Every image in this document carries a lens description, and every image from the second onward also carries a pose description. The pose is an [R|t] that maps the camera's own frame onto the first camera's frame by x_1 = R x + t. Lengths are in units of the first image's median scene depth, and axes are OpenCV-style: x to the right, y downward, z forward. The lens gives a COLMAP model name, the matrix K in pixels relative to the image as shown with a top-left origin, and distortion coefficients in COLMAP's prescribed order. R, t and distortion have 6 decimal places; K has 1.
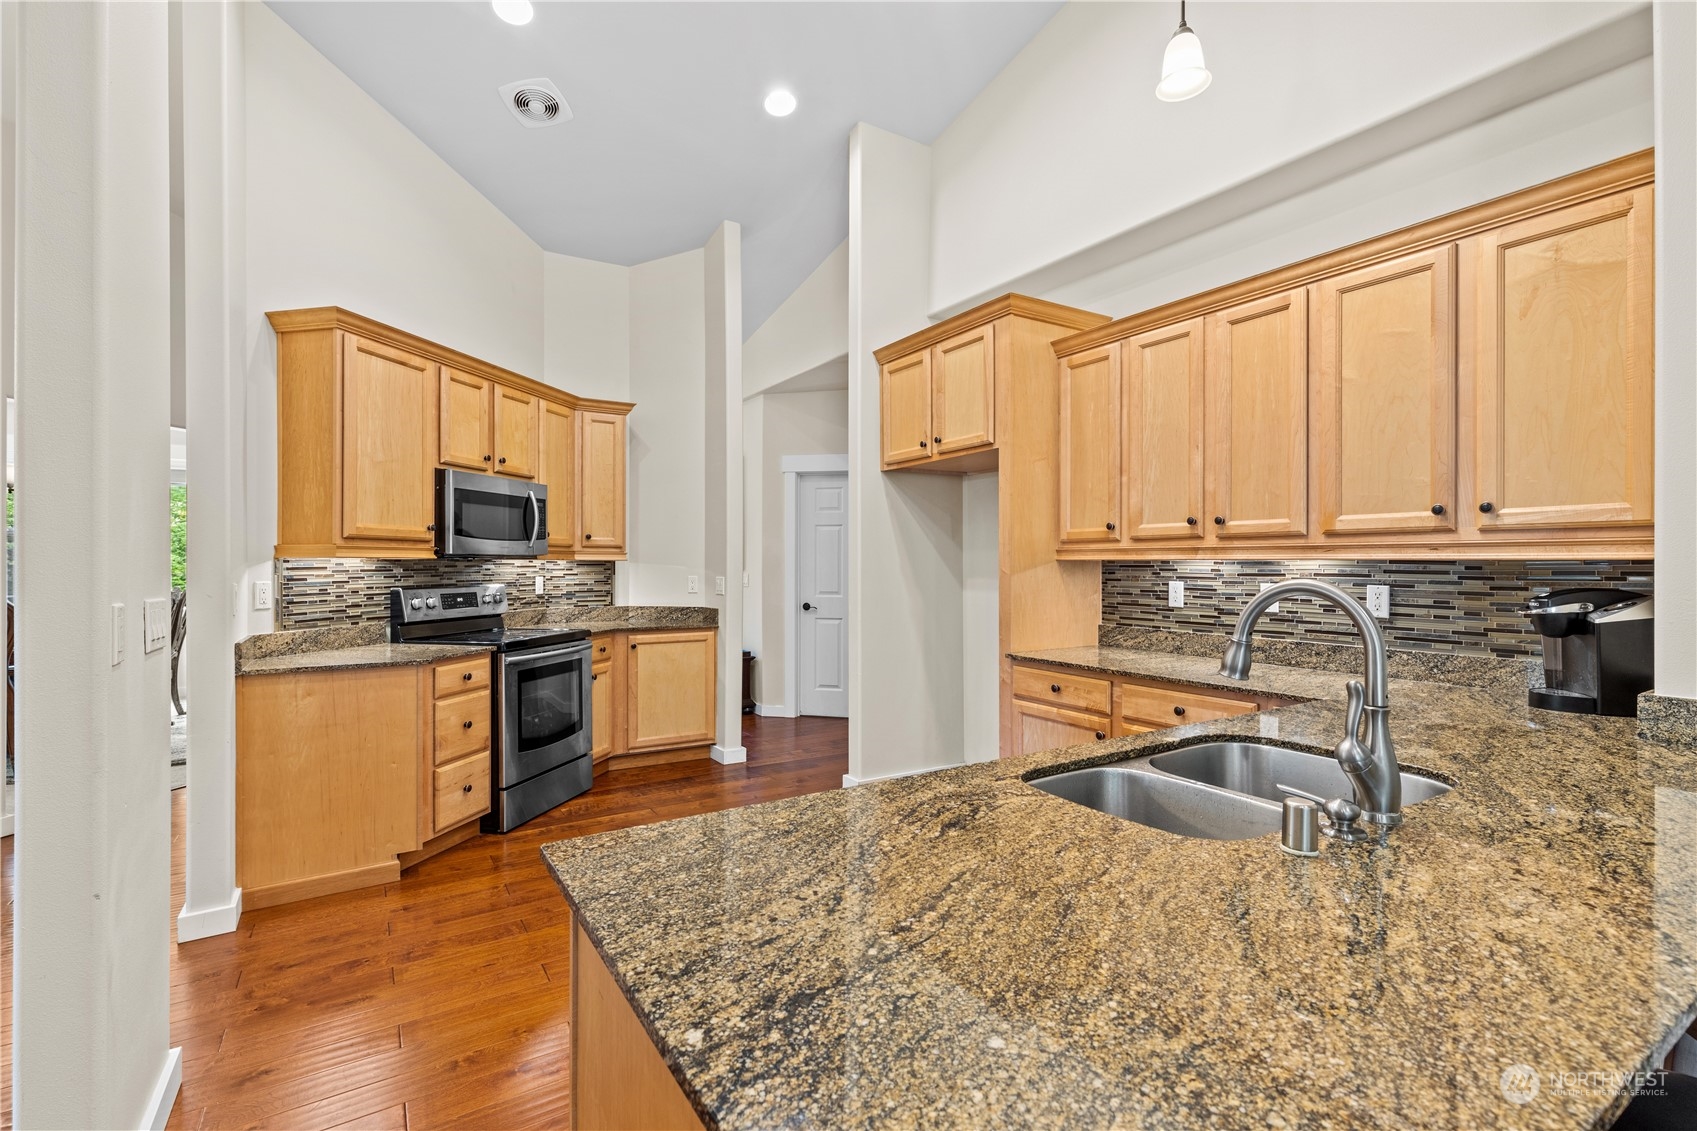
lens RADIAL K [[763.4, 0, 843.1], [0, 763.4, 566.3], [0, 0, 1]] dist [0.000082, 0.000386]
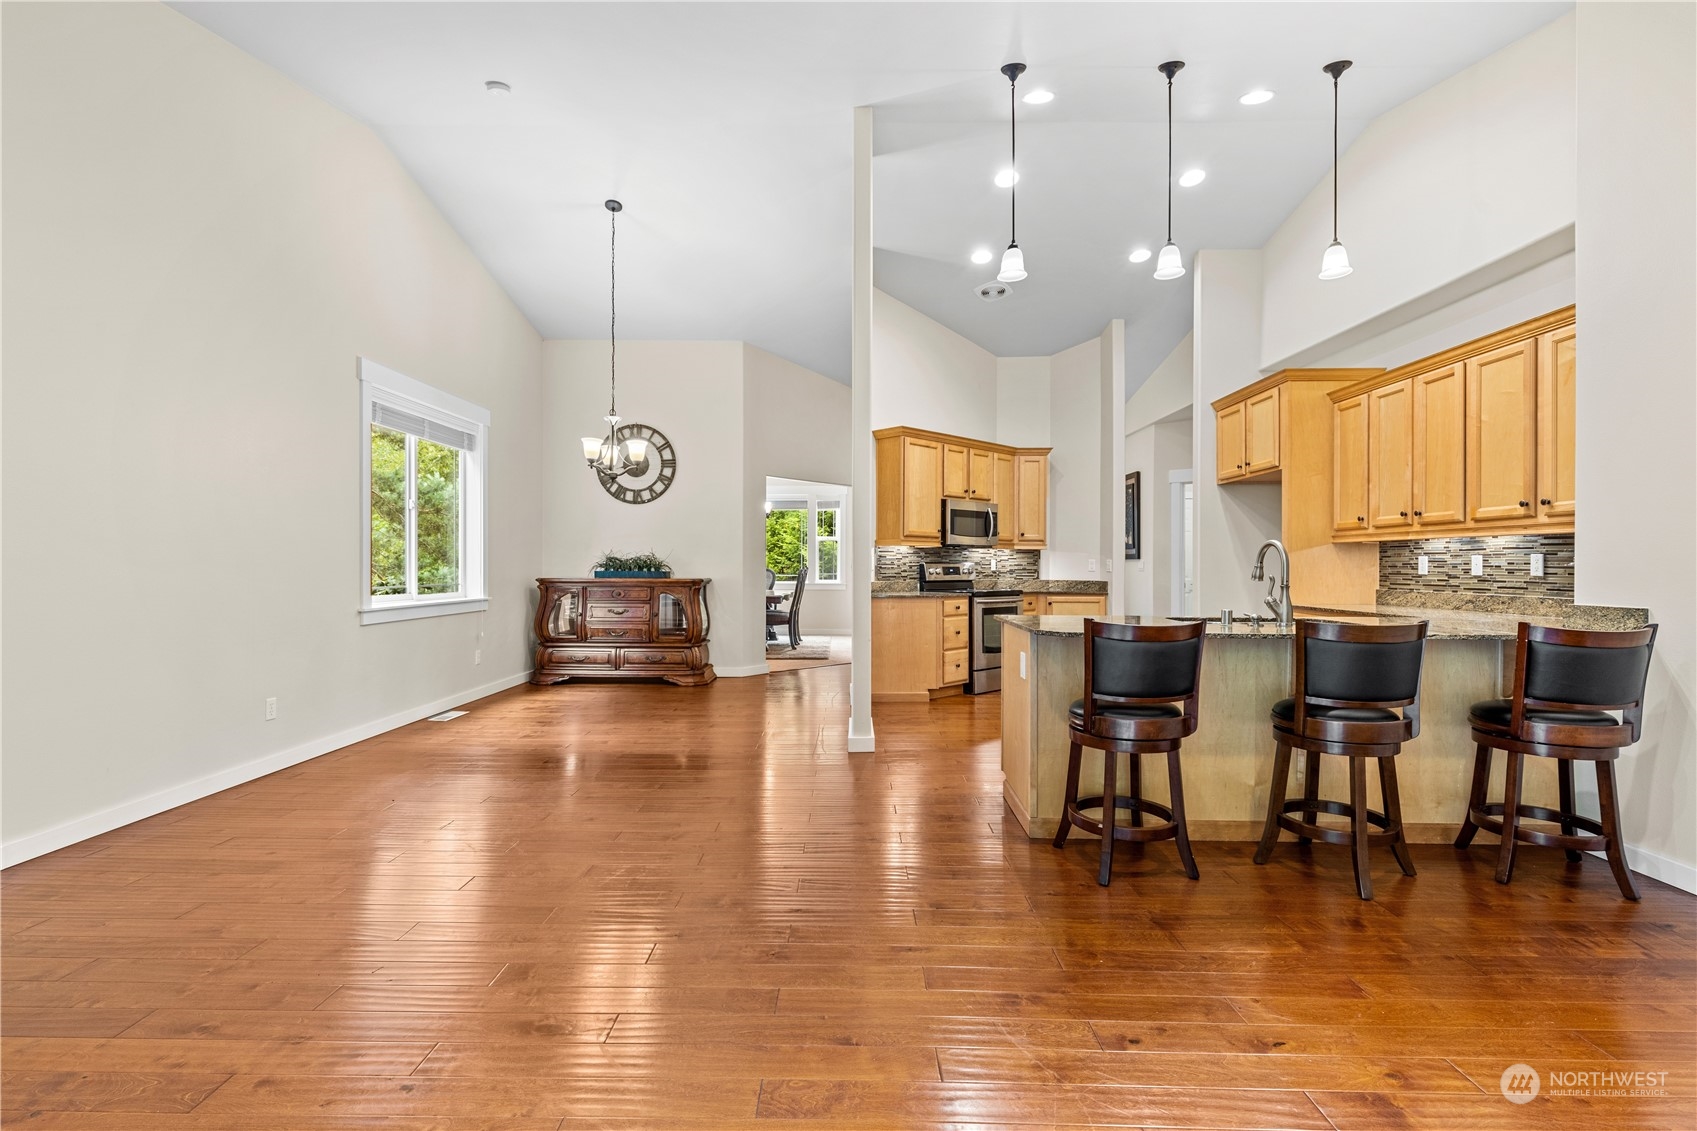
lens RADIAL K [[763.4, 0, 843.1], [0, 763.4, 566.3], [0, 0, 1]] dist [0.000082, 0.000386]
pose [[0.841511, 0.002438, -0.540235, 0.276911], [-0.003975, 0.999991, -0.001679, 0.041769], [0.540226, 0.003561, 0.841513, -0.709074]]
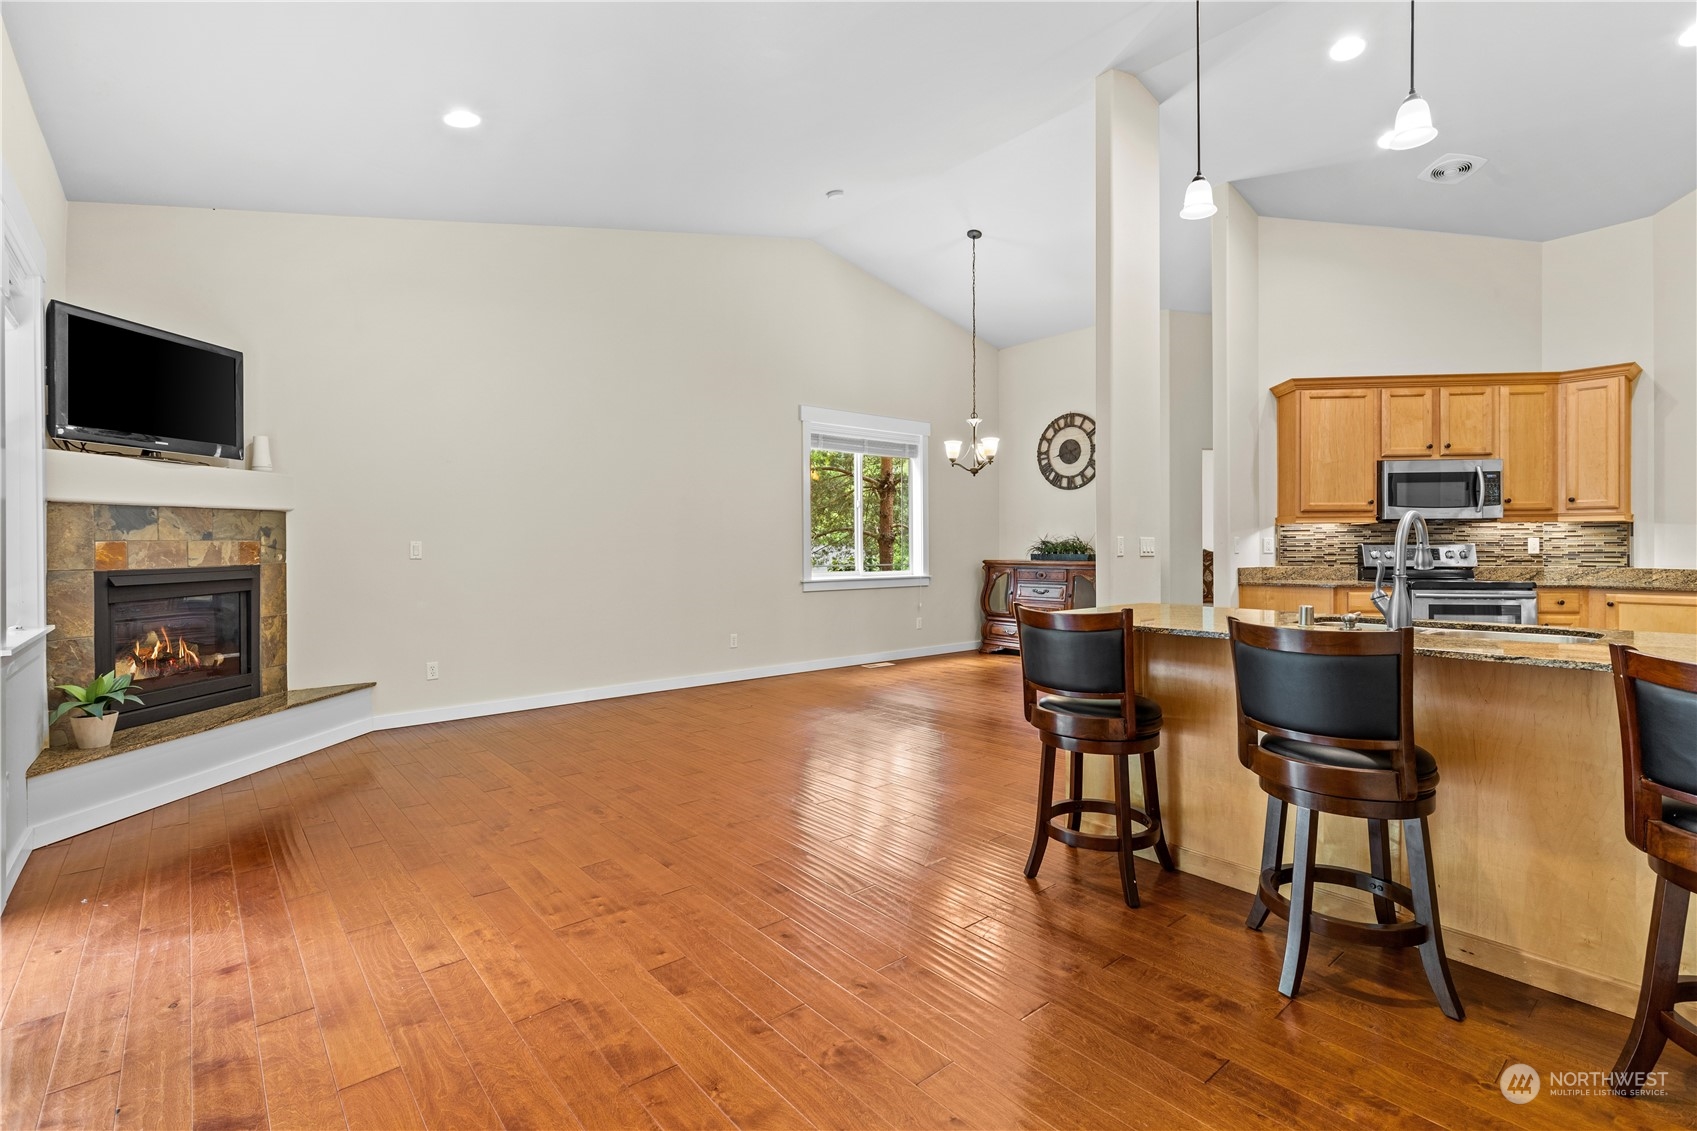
lens RADIAL K [[798.5, 0, 850.5], [0, 798.5, 554.1], [0, 0, 1]] dist [-0.000819, -0.000301]
pose [[0.128791, 0.006856, -0.991648, 0.838698], [0.000230, 0.999976, 0.006943, 0.038312], [0.991672, -0.001122, 0.128786, -0.190946]]
